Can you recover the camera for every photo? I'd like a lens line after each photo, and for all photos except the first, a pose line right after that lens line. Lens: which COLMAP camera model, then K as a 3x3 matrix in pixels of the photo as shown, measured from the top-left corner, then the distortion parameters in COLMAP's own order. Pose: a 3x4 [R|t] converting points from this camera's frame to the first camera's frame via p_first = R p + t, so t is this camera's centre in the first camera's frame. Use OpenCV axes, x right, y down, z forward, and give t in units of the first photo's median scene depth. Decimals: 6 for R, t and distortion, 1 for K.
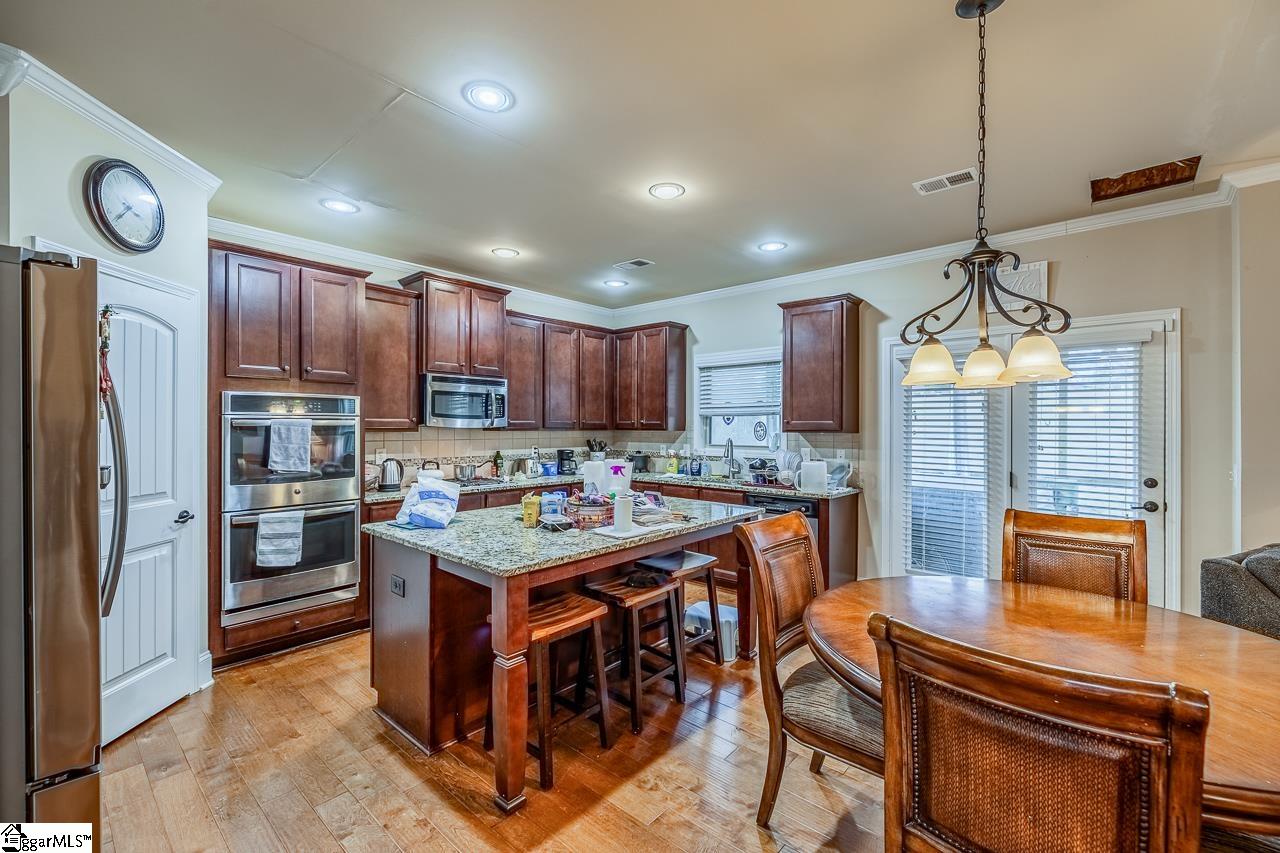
lens RADIAL K [[530.7, 0, 649.5], [0, 530.7, 426.3], [0, 0, 1]] dist [0.000110, -0.000036]
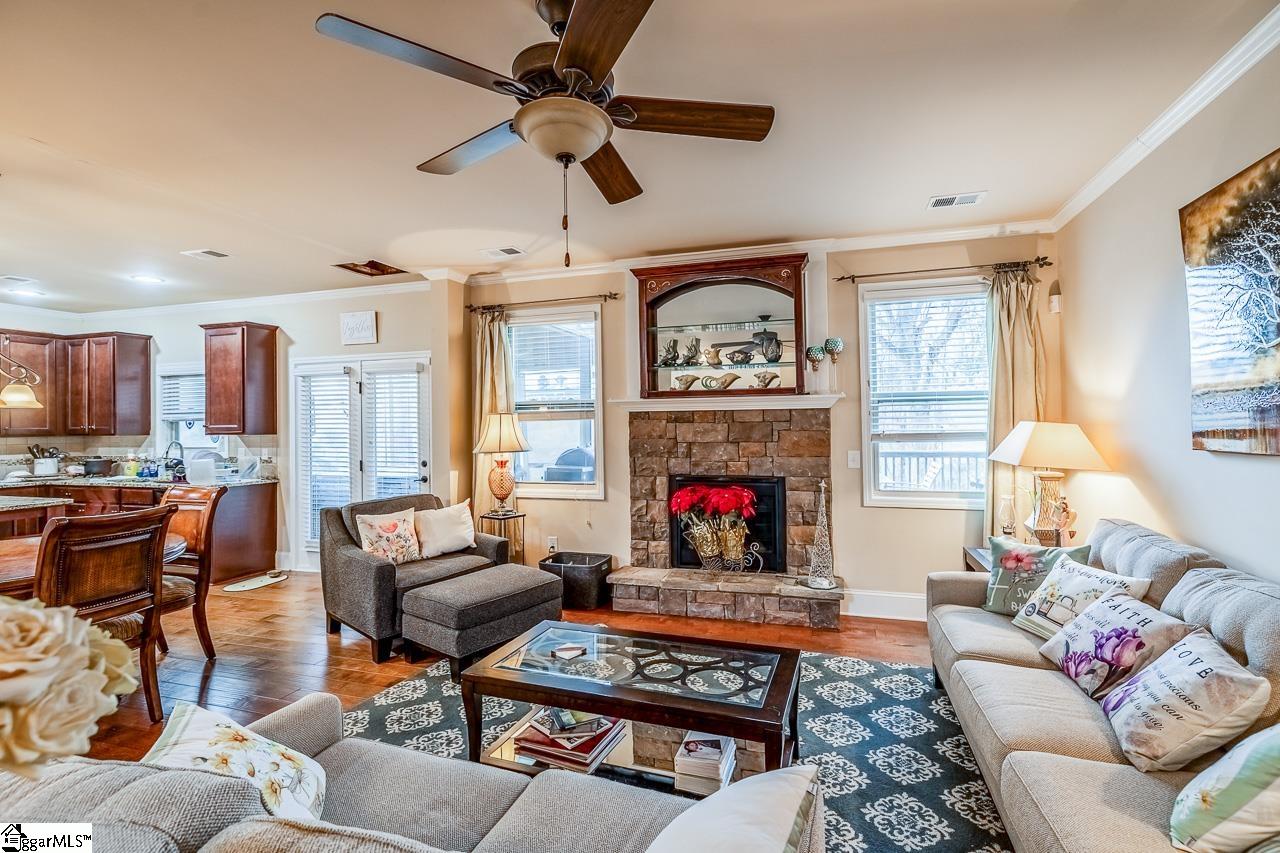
lens RADIAL K [[544.6, 0, 685.3], [0, 544.6, 421.2], [0, 0, 1]] dist [0.000421, -0.000022]
pose [[0.903954, -0.012694, 0.427440, 0.702633], [0.015722, 0.999870, -0.003556, 0.001241], [-0.427340, 0.009935, 0.904037, -0.532295]]
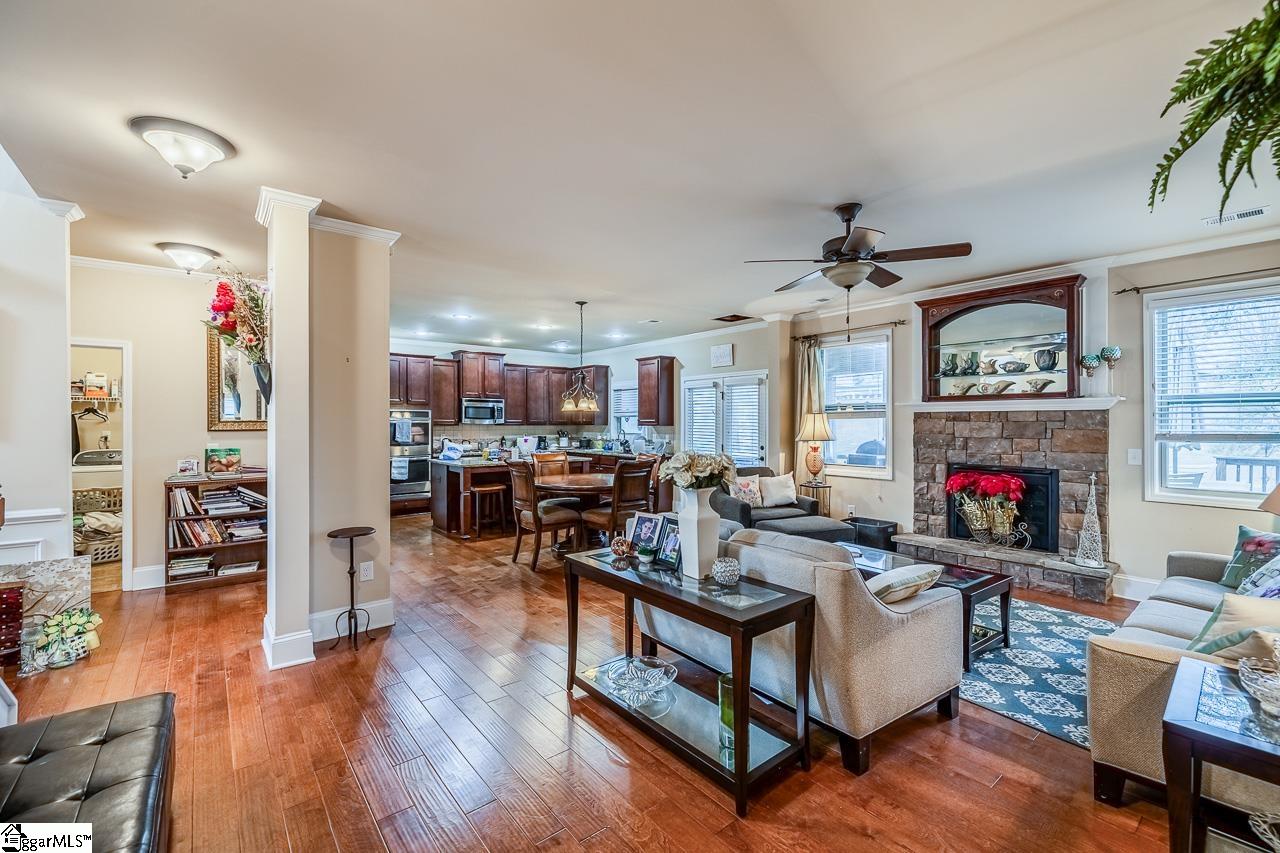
lens RADIAL K [[555.8, 0, 654.1], [0, 555.8, 426.9], [0, 0, 1]] dist [-0.000334, 0.000064]
pose [[0.985984, -0.002006, -0.166828, 0.653410], [0.003064, 0.999977, 0.006086, 0.003292], [0.166812, -0.006511, 0.985967, -0.979519]]
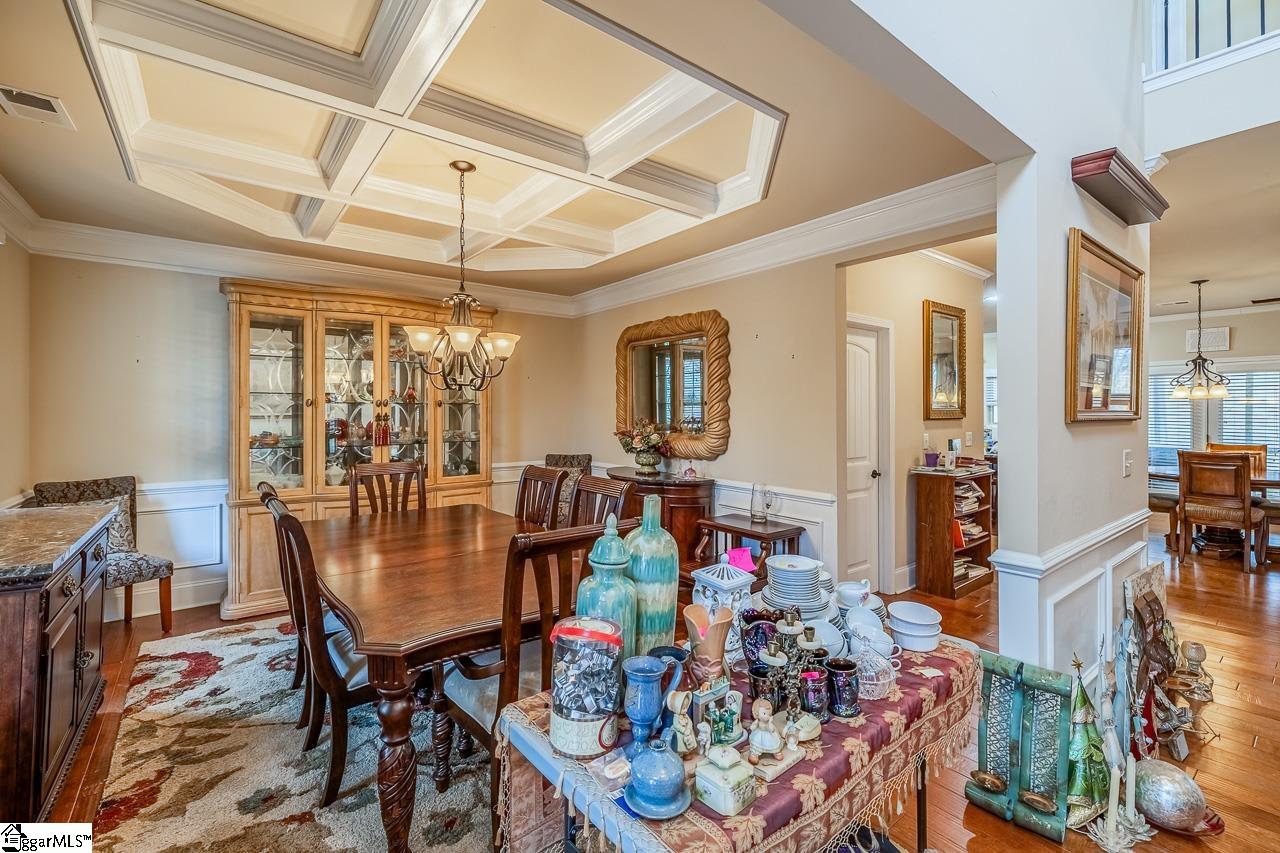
lens RADIAL K [[560.1, 0, 644.1], [0, 560.1, 410.2], [0, 0, 1]] dist [-0.000225, -0.000008]
pose [[0.982958, -0.003761, -0.183791, -0.799045], [0.002956, 0.999985, -0.004654, 0.000712], [0.183806, 0.004032, 0.982954, -1.146163]]
